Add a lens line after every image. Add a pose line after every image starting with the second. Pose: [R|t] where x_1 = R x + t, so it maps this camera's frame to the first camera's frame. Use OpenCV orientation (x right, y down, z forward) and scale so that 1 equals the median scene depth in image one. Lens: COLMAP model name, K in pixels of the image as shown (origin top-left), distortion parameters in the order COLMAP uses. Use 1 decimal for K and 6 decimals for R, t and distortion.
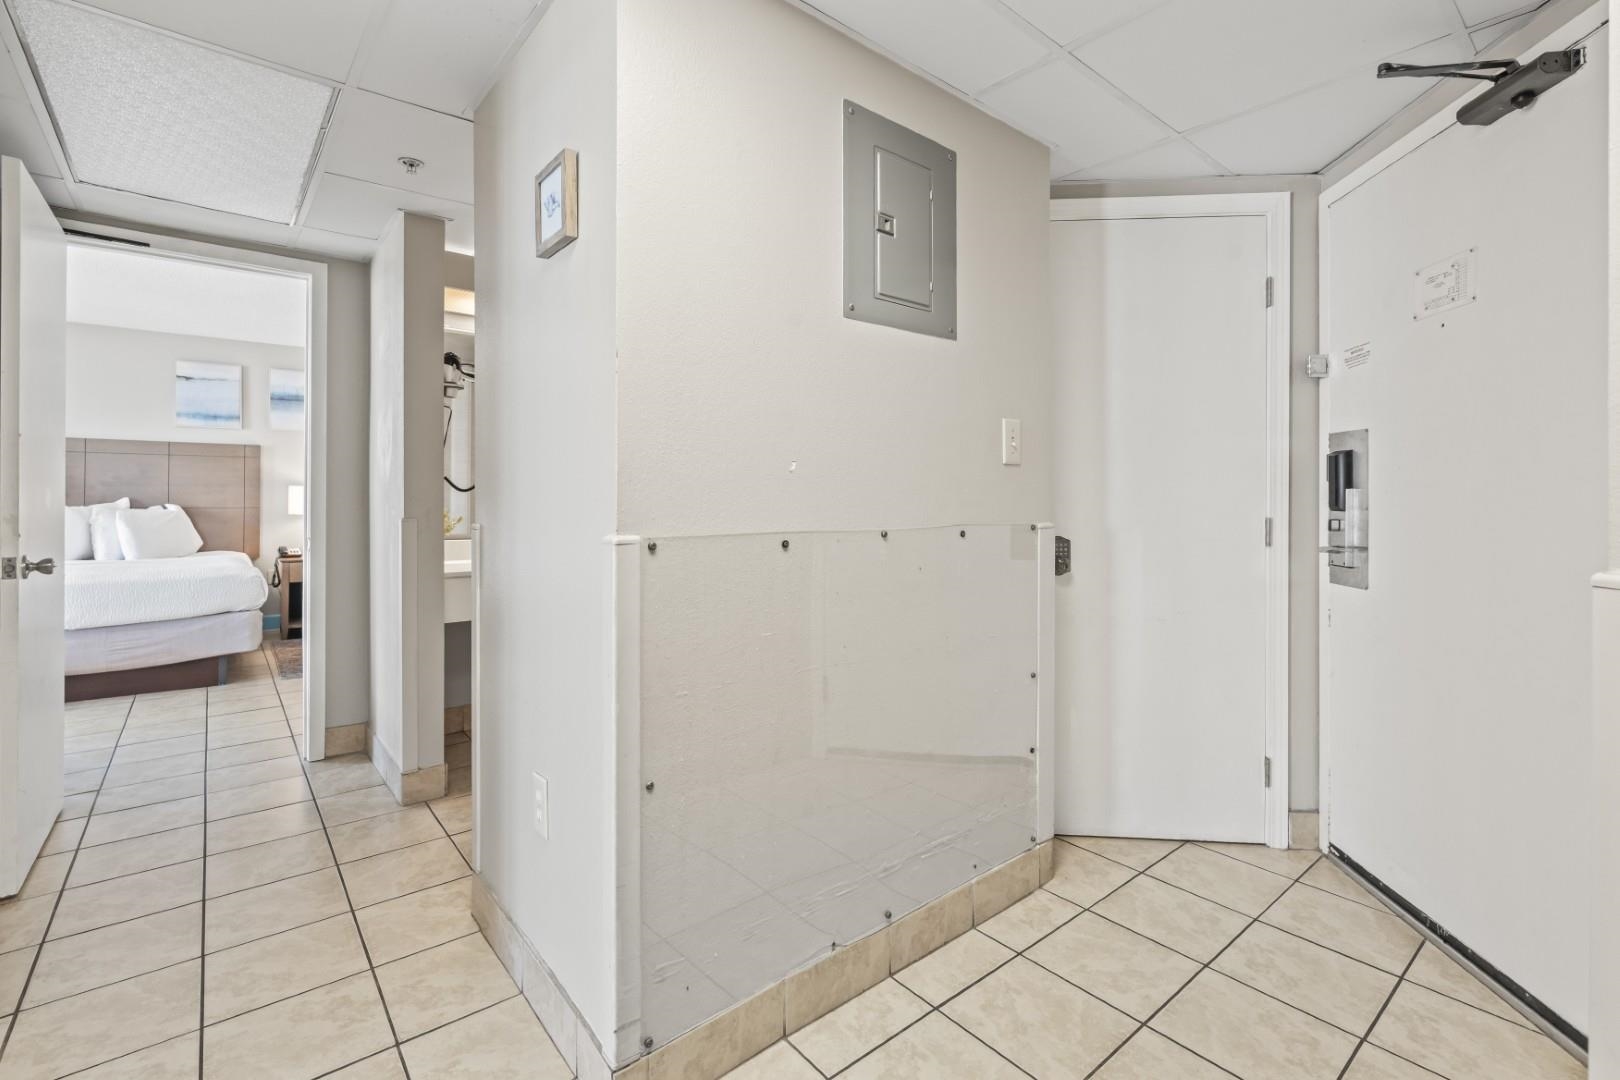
lens RADIAL K [[738.8, 0, 823.9], [0, 738.8, 474.0], [0, 0, 1]] dist [0.011308, 0.000507]
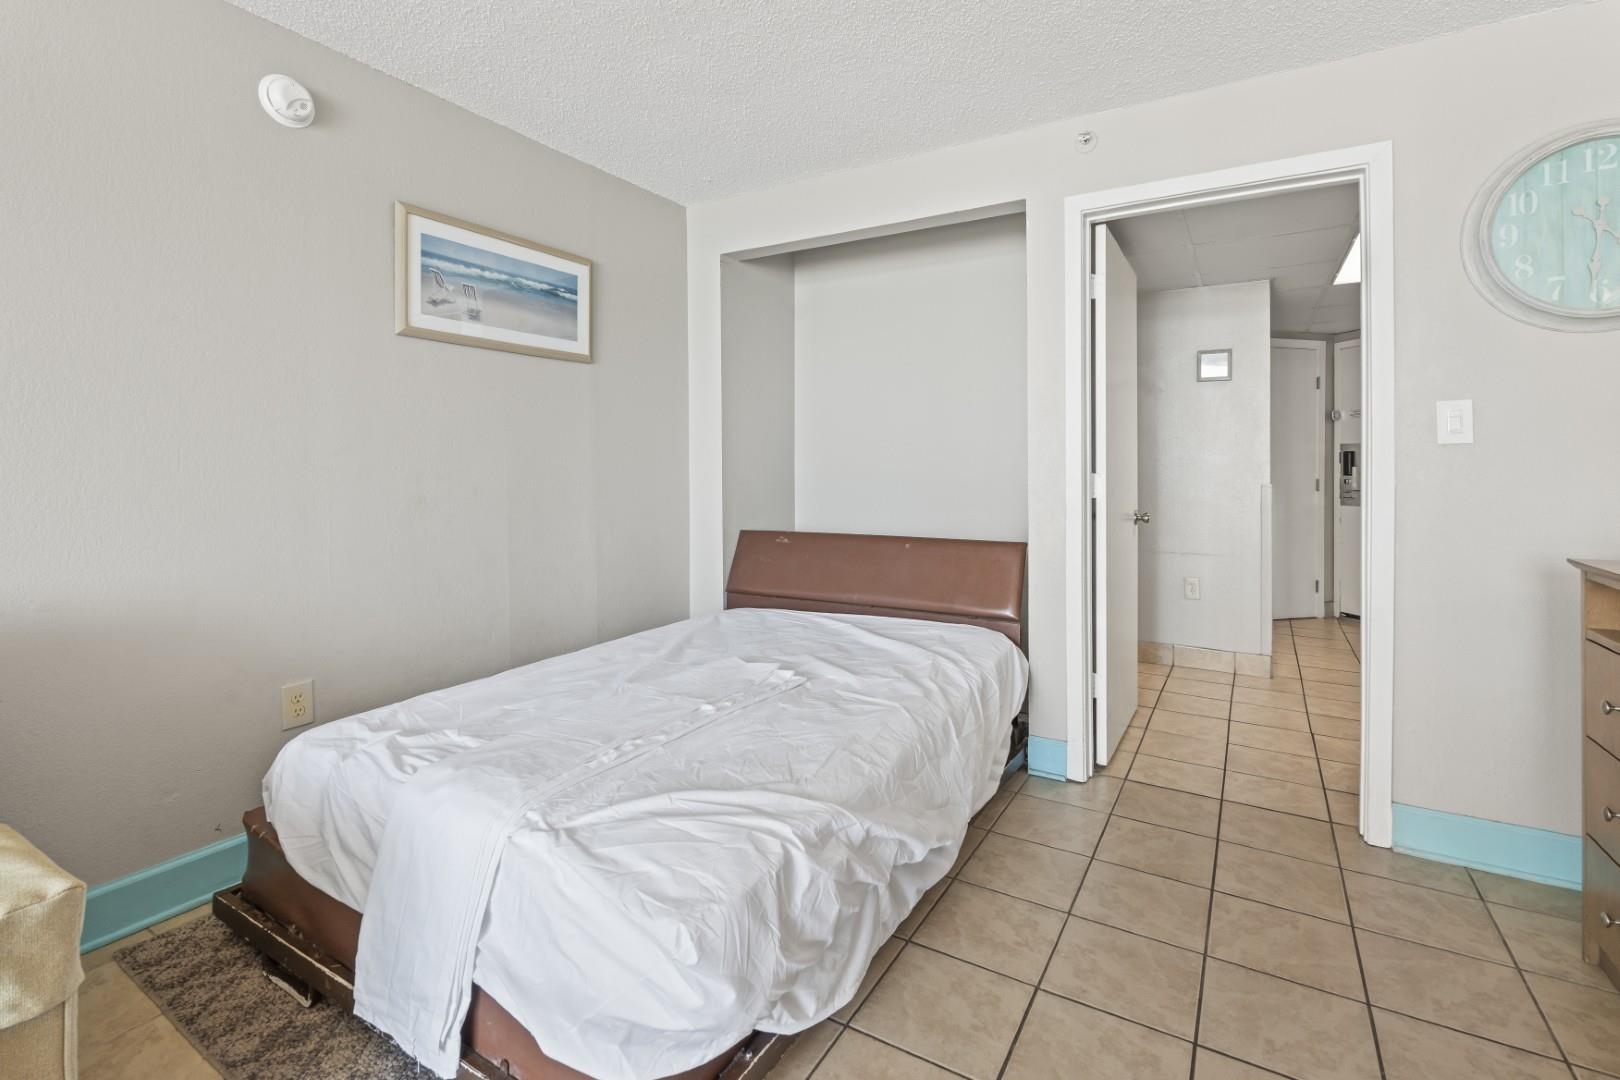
lens RADIAL K [[738.8, 0, 829.3], [0, 738.8, 464.8], [0, 0, 1]] dist [0.011308, 0.000507]
pose [[0.946457, -0.000359, 0.322831, -1.643211], [-0.004240, 0.999899, 0.013543, -0.012031], [-0.322803, -0.014187, 0.946360, -0.735516]]
